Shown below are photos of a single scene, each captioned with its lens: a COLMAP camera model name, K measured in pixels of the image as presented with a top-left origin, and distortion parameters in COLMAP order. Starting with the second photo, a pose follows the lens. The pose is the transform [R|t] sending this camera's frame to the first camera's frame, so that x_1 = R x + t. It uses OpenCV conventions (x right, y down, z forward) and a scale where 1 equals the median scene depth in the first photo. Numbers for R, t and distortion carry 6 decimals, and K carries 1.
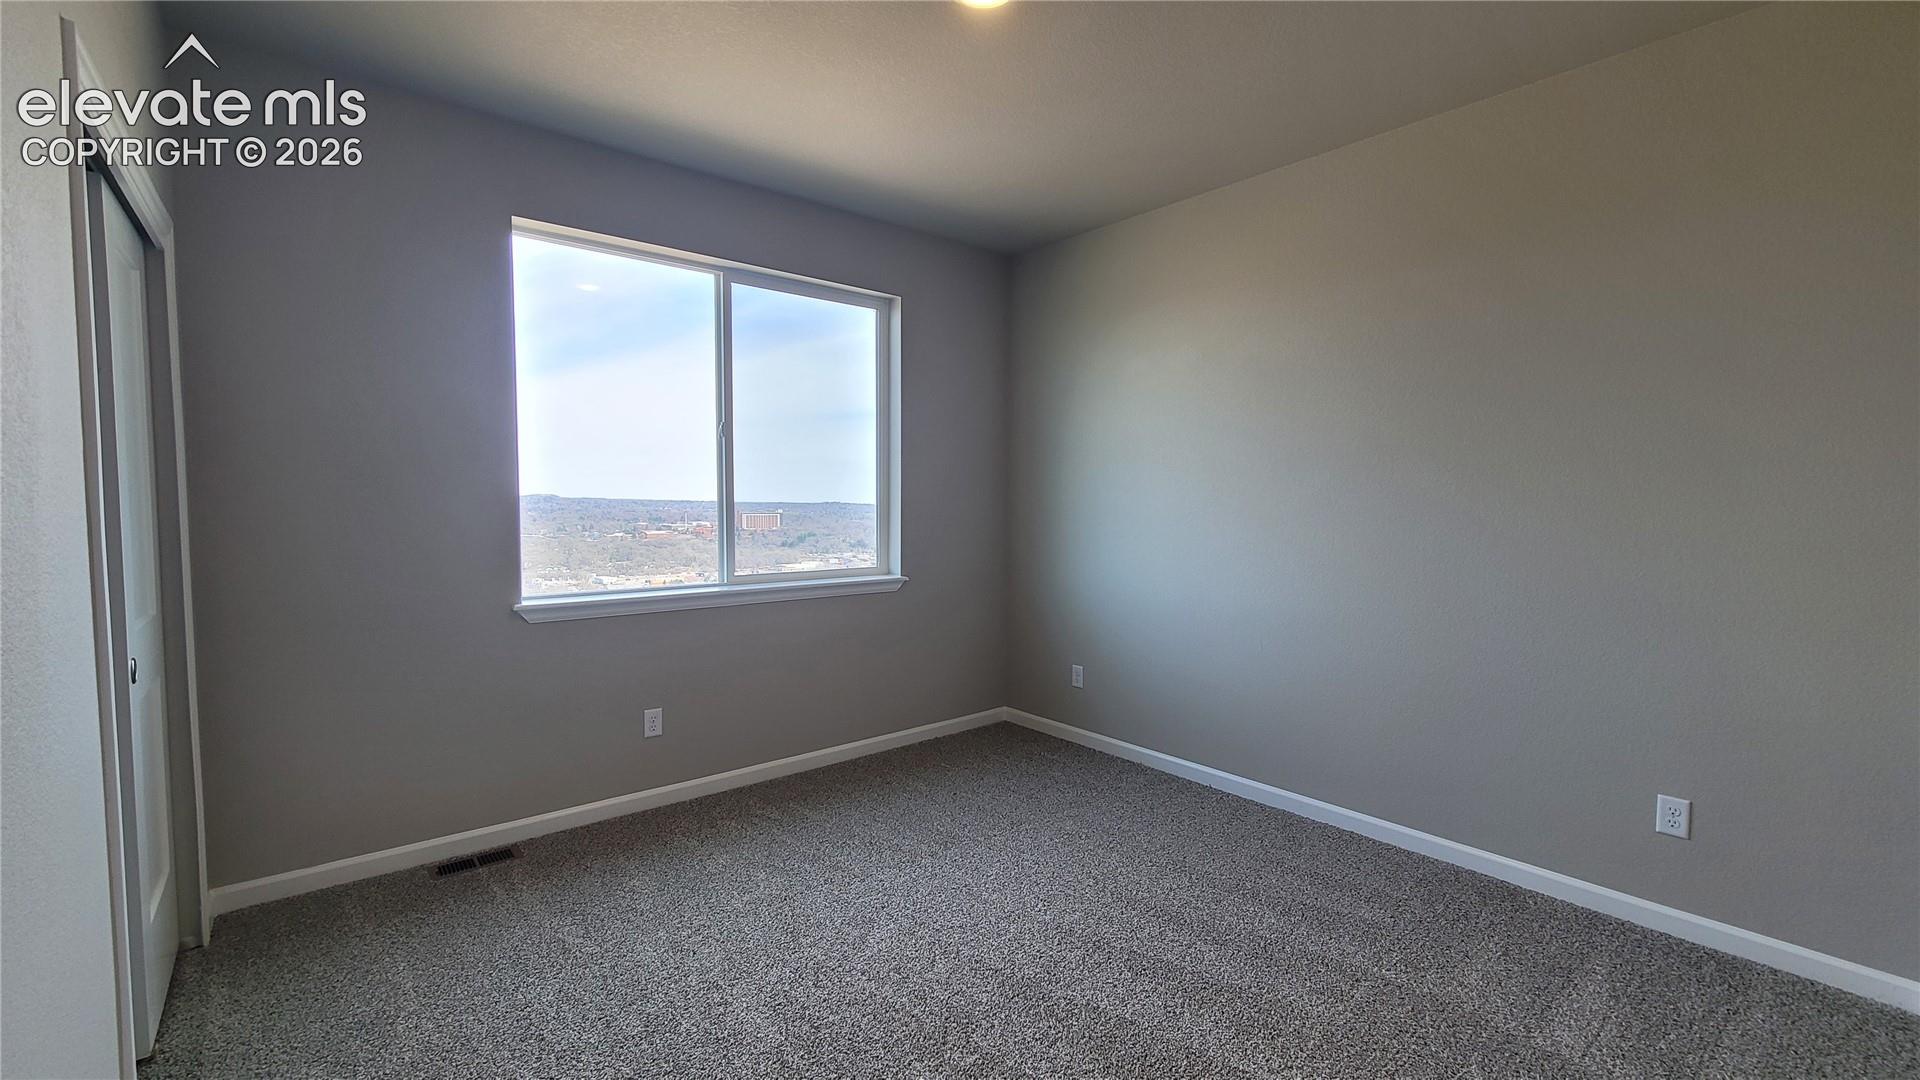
lens RADIAL K [[785.9, 0, 964.2], [0, 785.9, 536.3], [0, 0, 1]] dist [-0.017221, 0.000060]
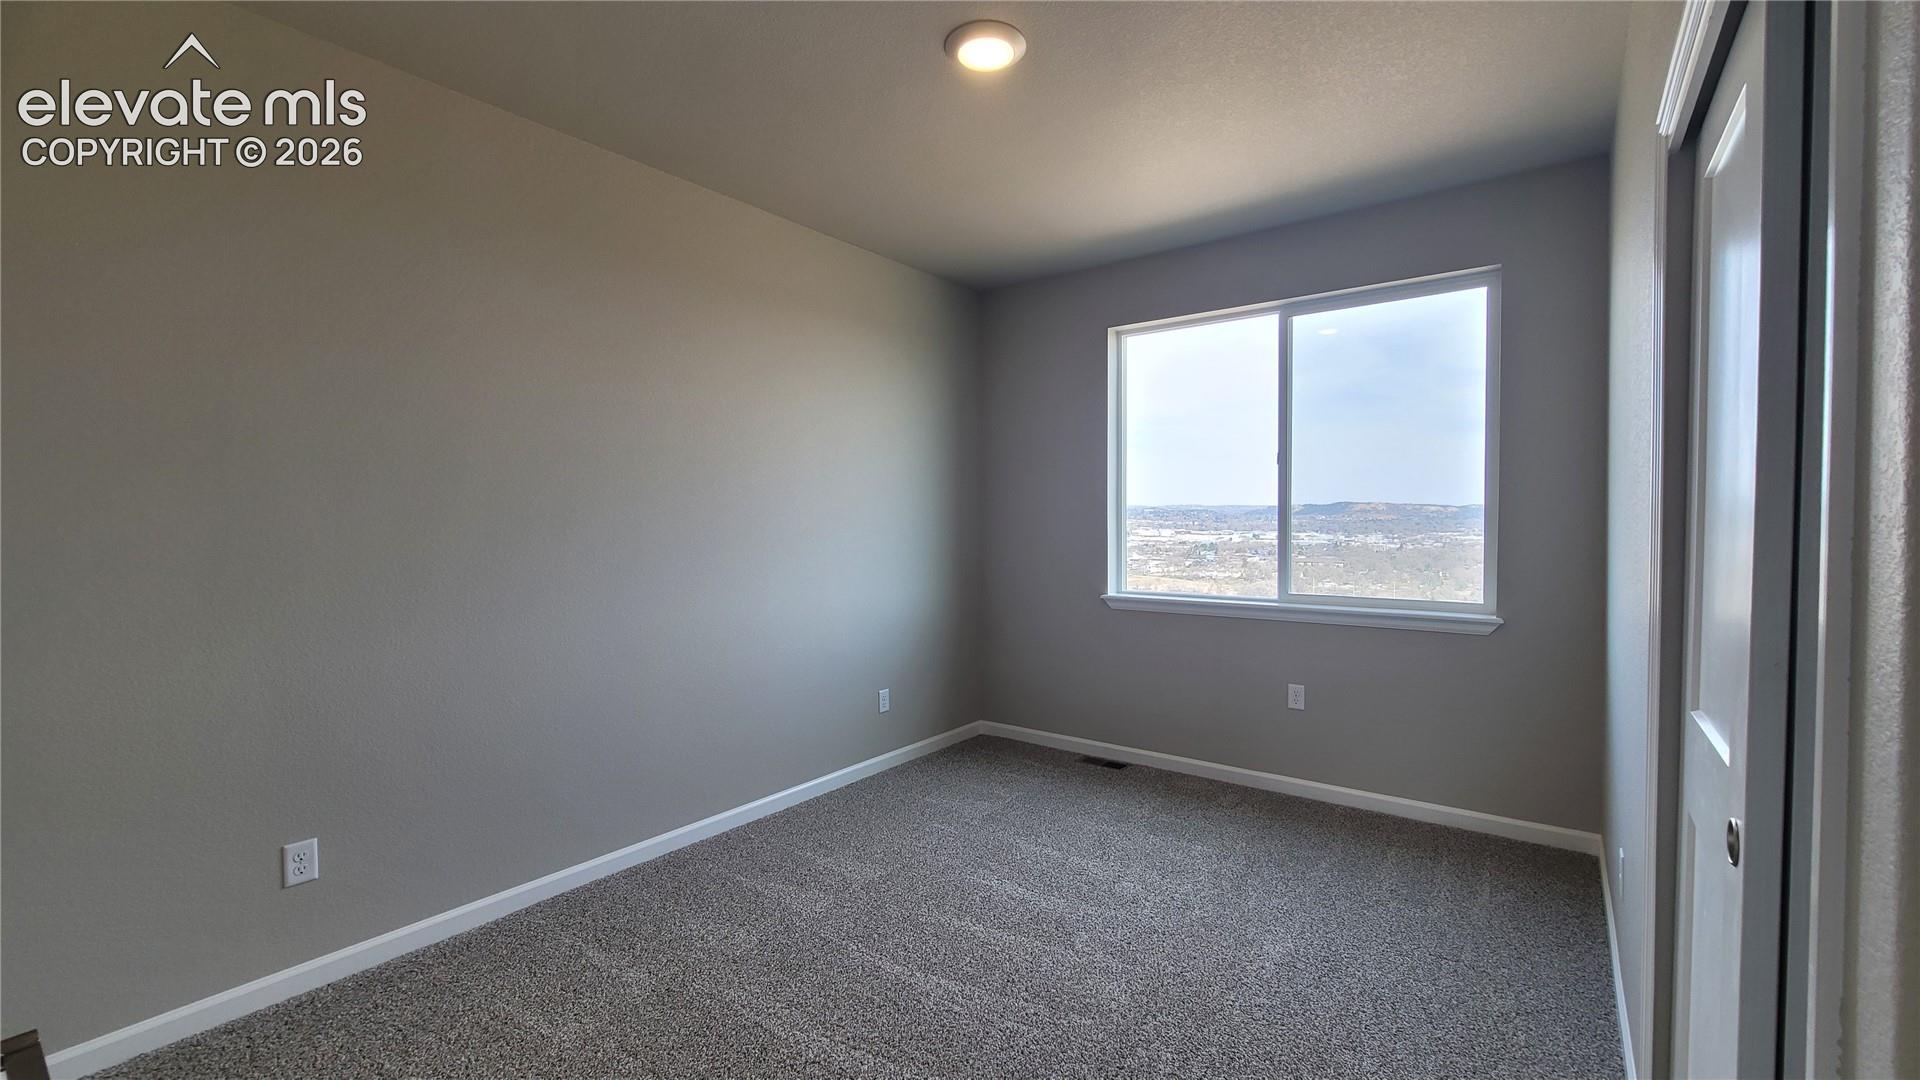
lens RADIAL K [[785.9, 0, 964.2], [0, 785.9, 536.3], [0, 0, 1]] dist [-0.017221, 0.000060]
pose [[0.260924, 0.046816, -0.964224, 0.631318], [-0.024976, 0.998816, 0.041737, -0.061486], [0.965036, 0.013192, 0.261784, 0.295409]]
